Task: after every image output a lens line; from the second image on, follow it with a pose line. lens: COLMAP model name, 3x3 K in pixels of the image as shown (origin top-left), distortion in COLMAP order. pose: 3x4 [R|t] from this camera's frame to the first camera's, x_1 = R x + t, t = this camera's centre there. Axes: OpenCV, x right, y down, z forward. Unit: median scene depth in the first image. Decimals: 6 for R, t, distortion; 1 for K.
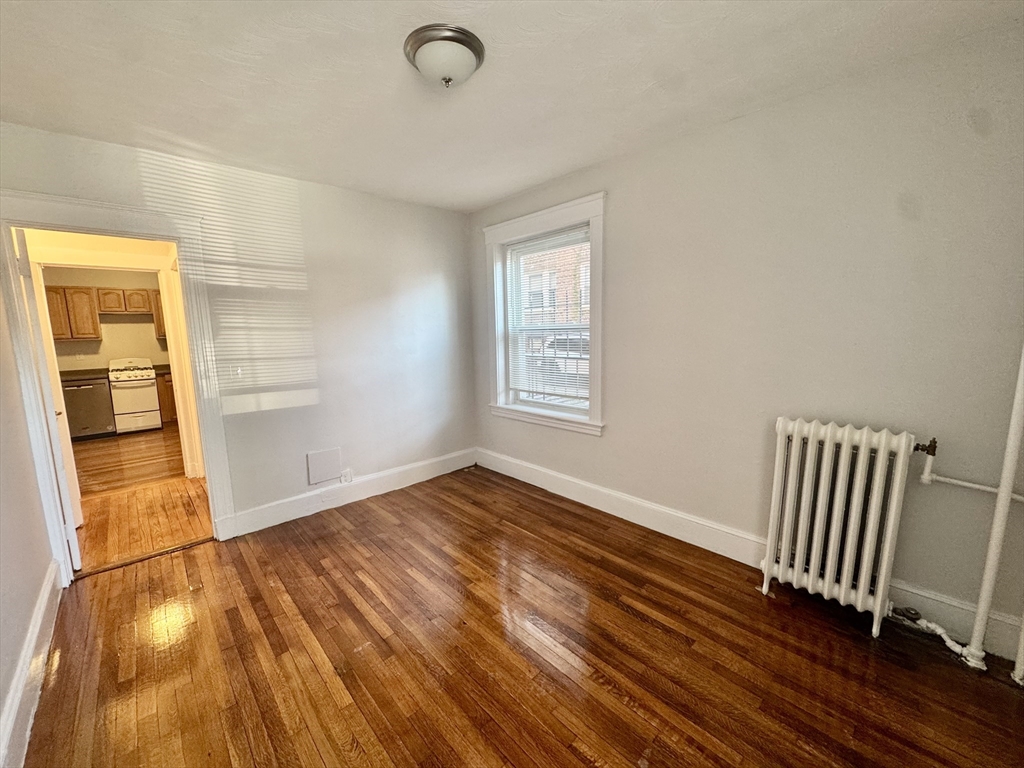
lens RADIAL K [[411.3, 0, 509.6], [0, 411.3, 384.1], [0, 0, 1]] dist [-0.004052, -0.000041]
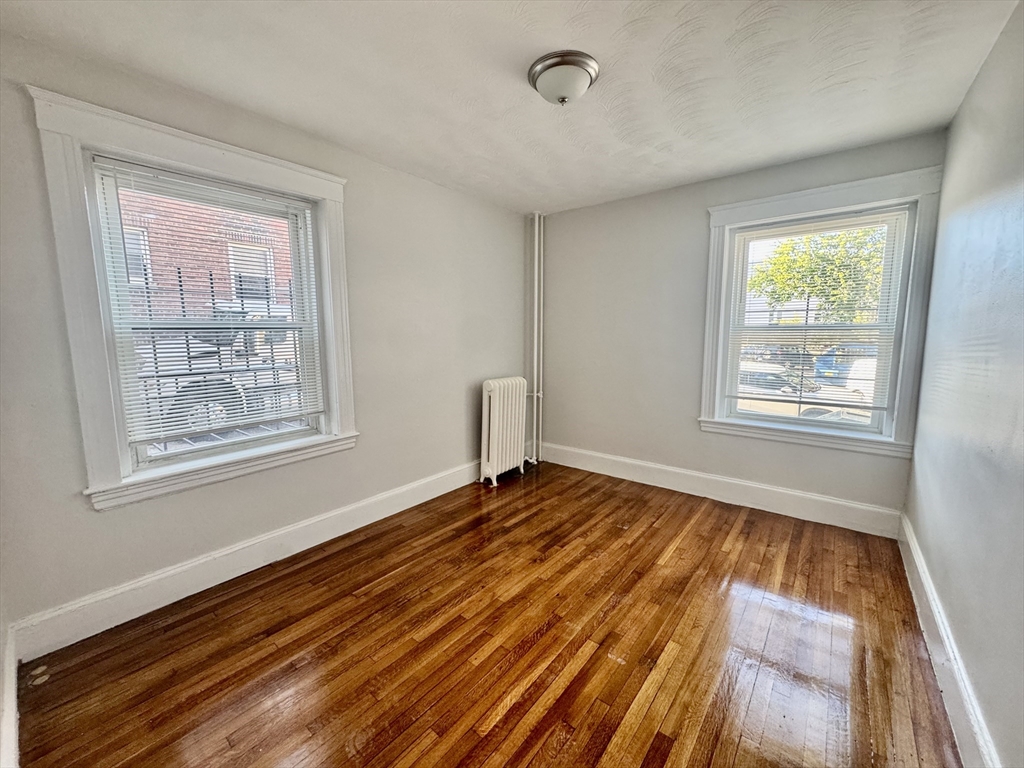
lens RADIAL K [[411.3, 0, 509.6], [0, 411.3, 384.1], [0, 0, 1]] dist [-0.004052, -0.000041]
pose [[-0.142092, -0.101735, 0.984612, -1.078008], [0.143135, 0.982138, 0.122136, -0.109731], [-0.979450, 0.158287, -0.124992, 1.150063]]
